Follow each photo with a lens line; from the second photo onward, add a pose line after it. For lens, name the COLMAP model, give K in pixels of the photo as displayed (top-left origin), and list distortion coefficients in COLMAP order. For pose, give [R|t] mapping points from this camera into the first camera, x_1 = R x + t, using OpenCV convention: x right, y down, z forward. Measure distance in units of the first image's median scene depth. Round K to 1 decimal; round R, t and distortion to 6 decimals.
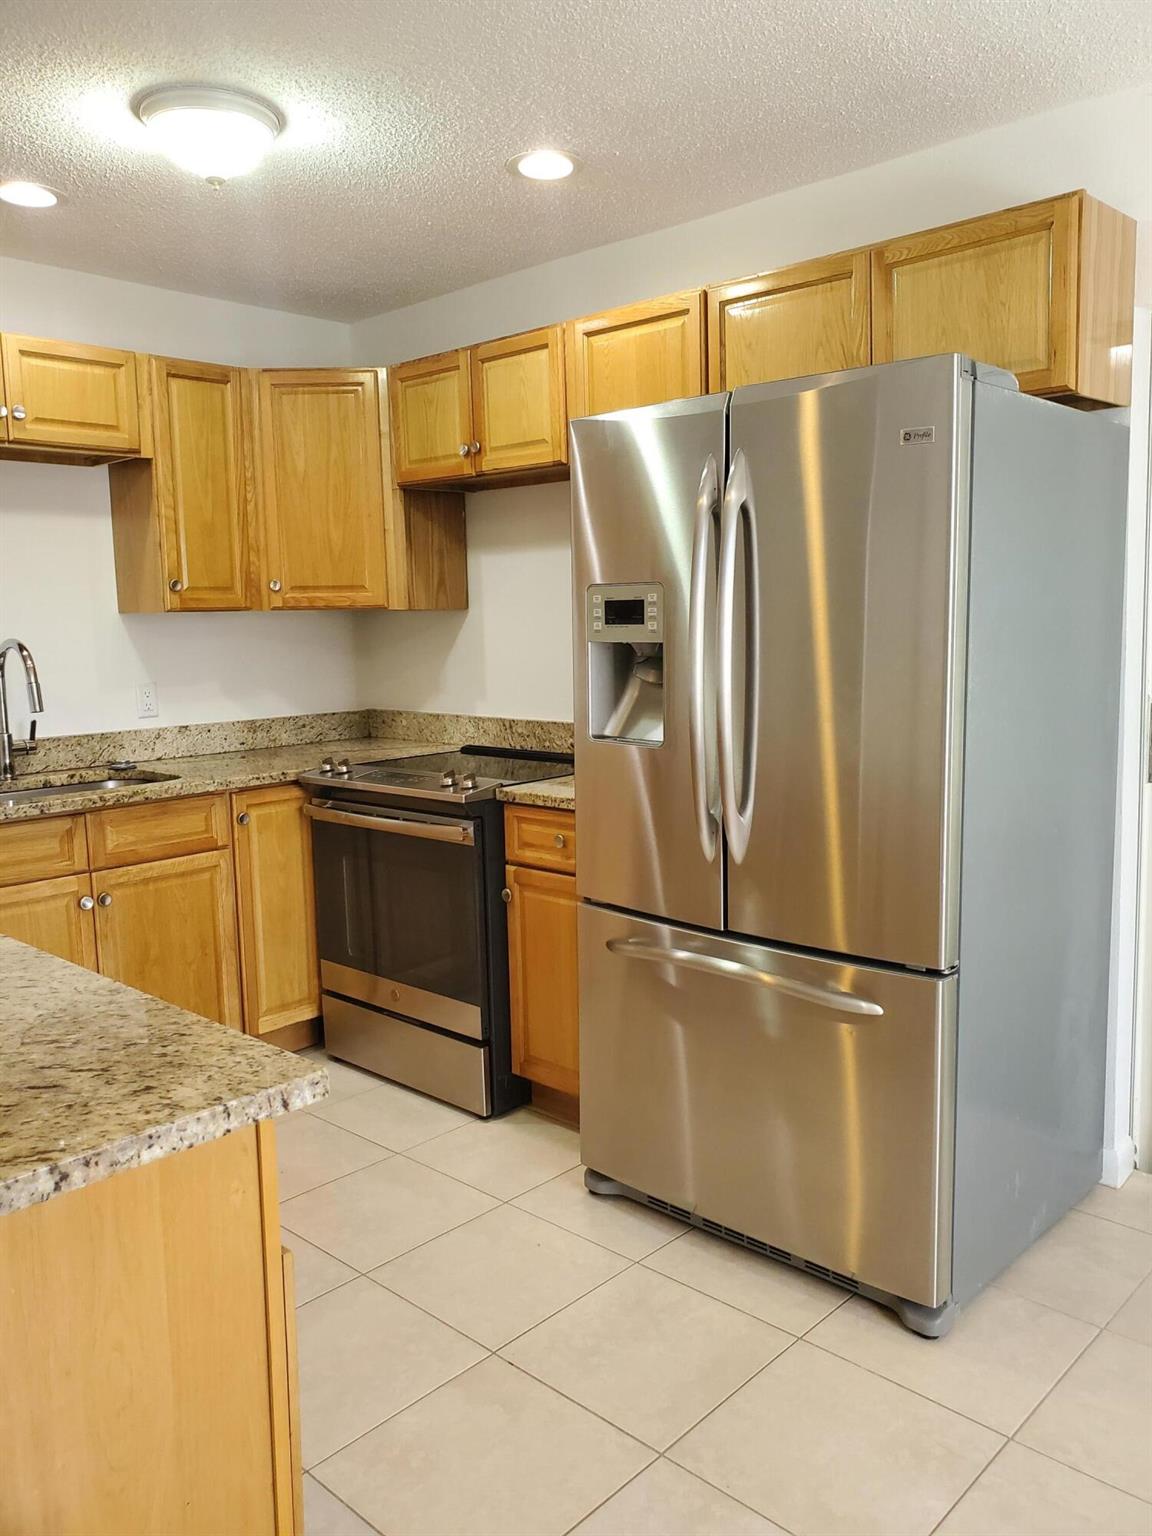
lens RADIAL K [[1195.9, 0, 617.5], [0, 1195.9, 766.0], [0, 0, 1]] dist [-0.010784, -0.011791]
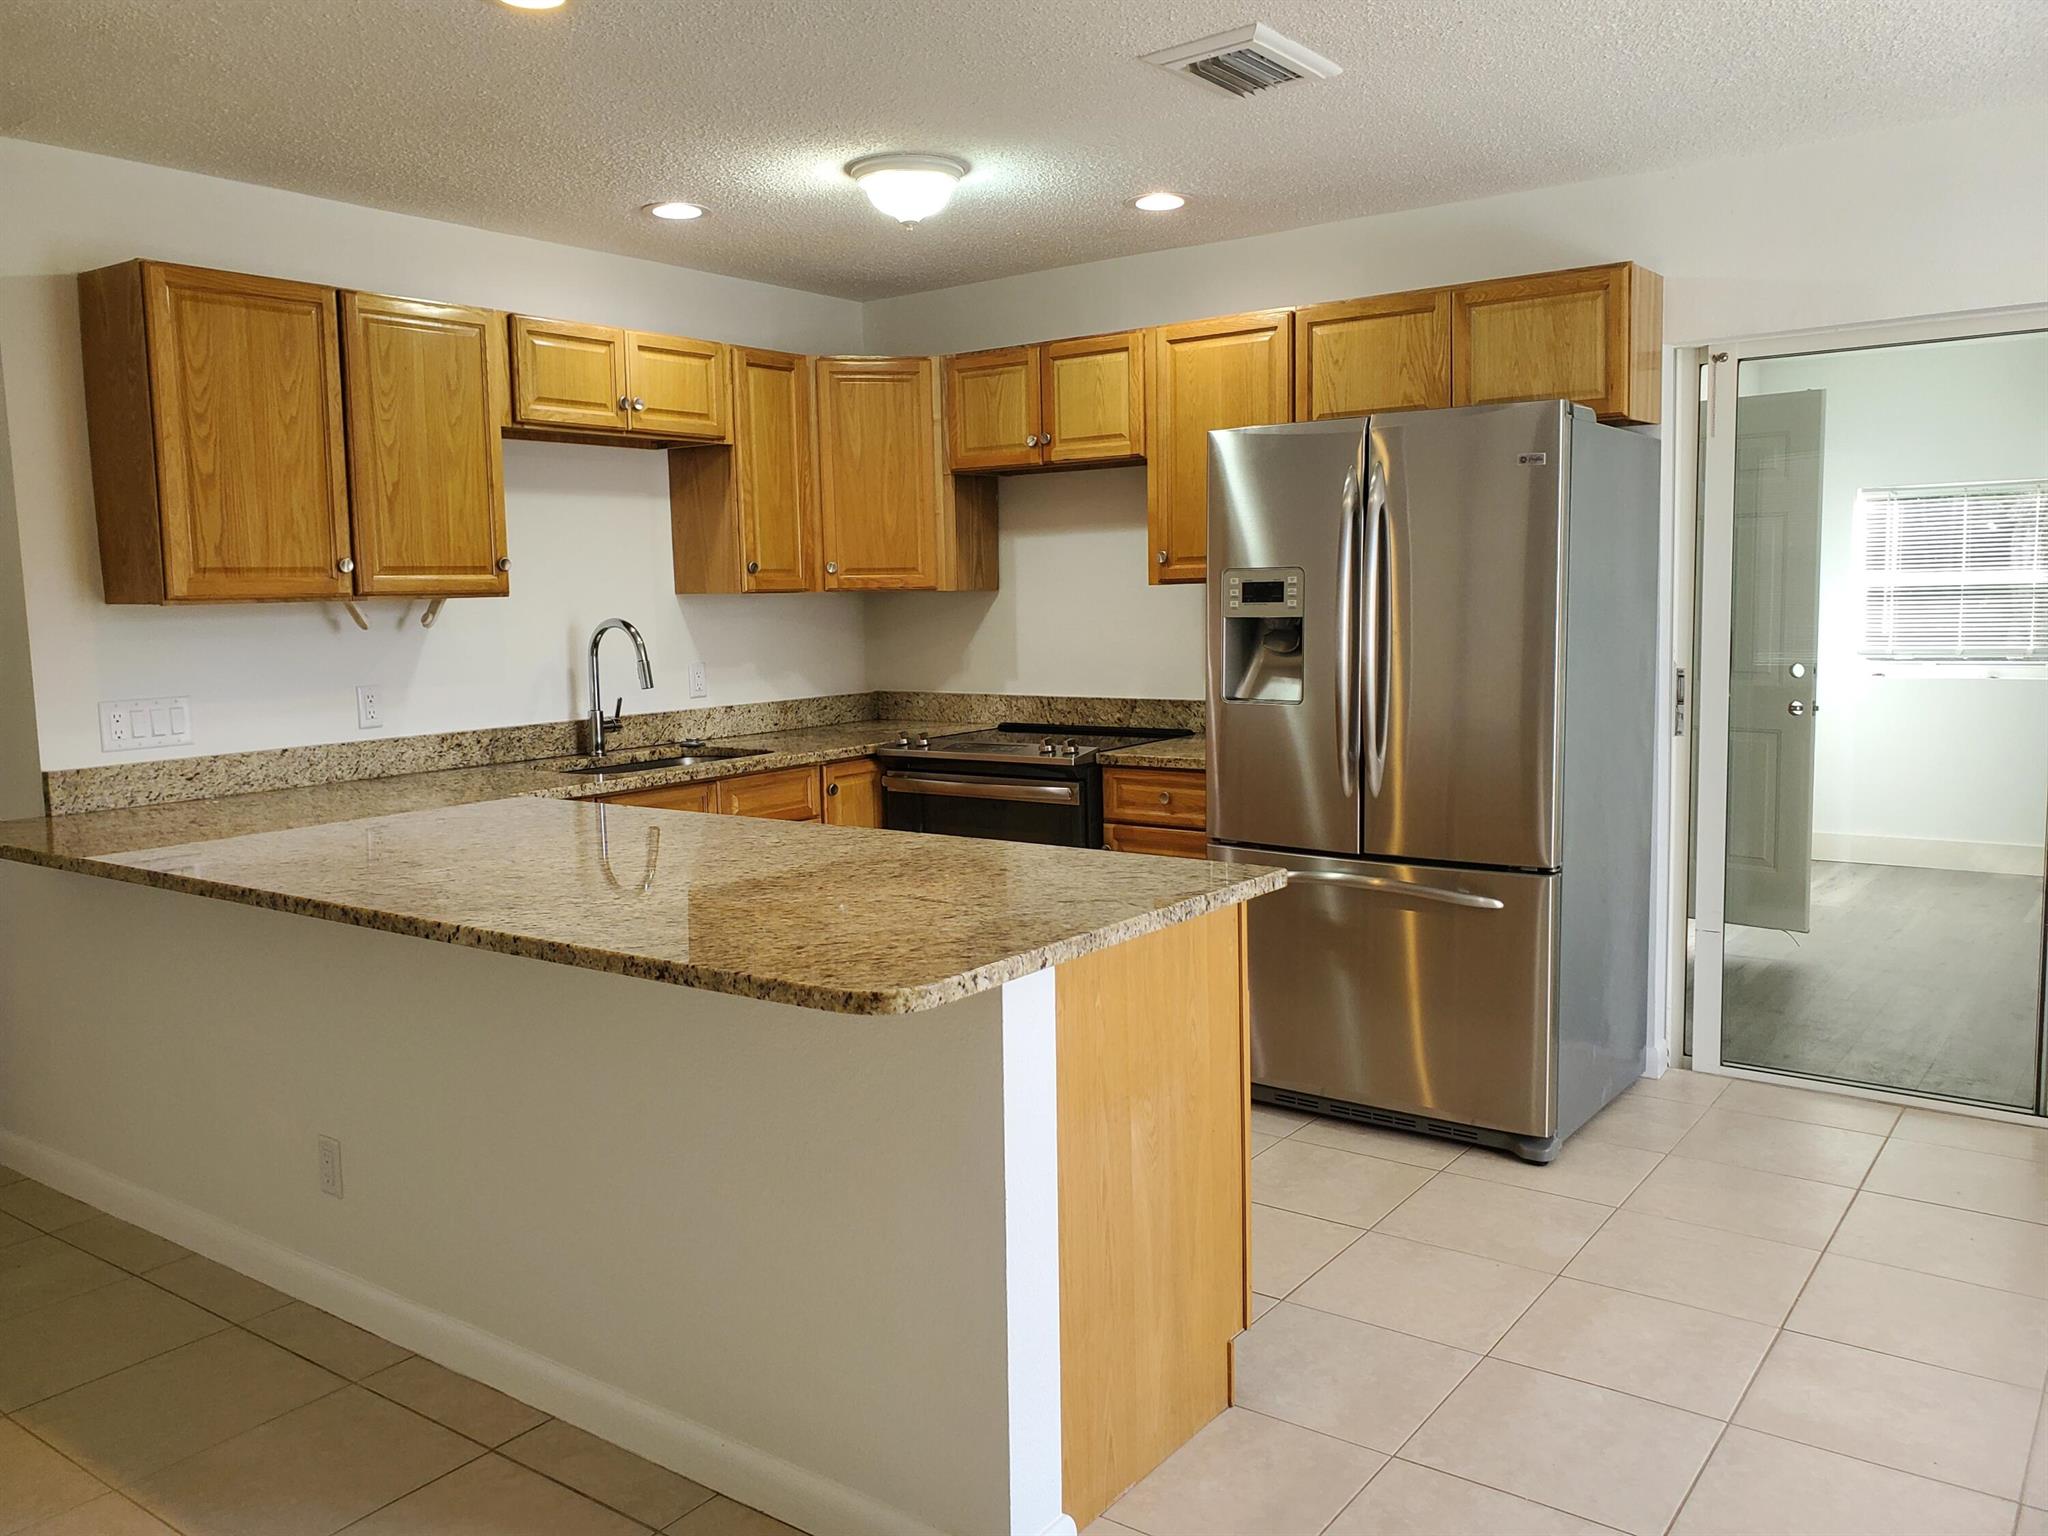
lens RADIAL K [[1594.5, 0, 1023.8], [0, 1594.5, 763.7], [0, 0, 1]] dist [-0.010784, -0.011791]
pose [[0.994363, -0.012495, 0.105295, -0.307686], [0.014816, 0.999663, -0.021292, 0.056020], [-0.104993, 0.022733, 0.994213, -0.424821]]
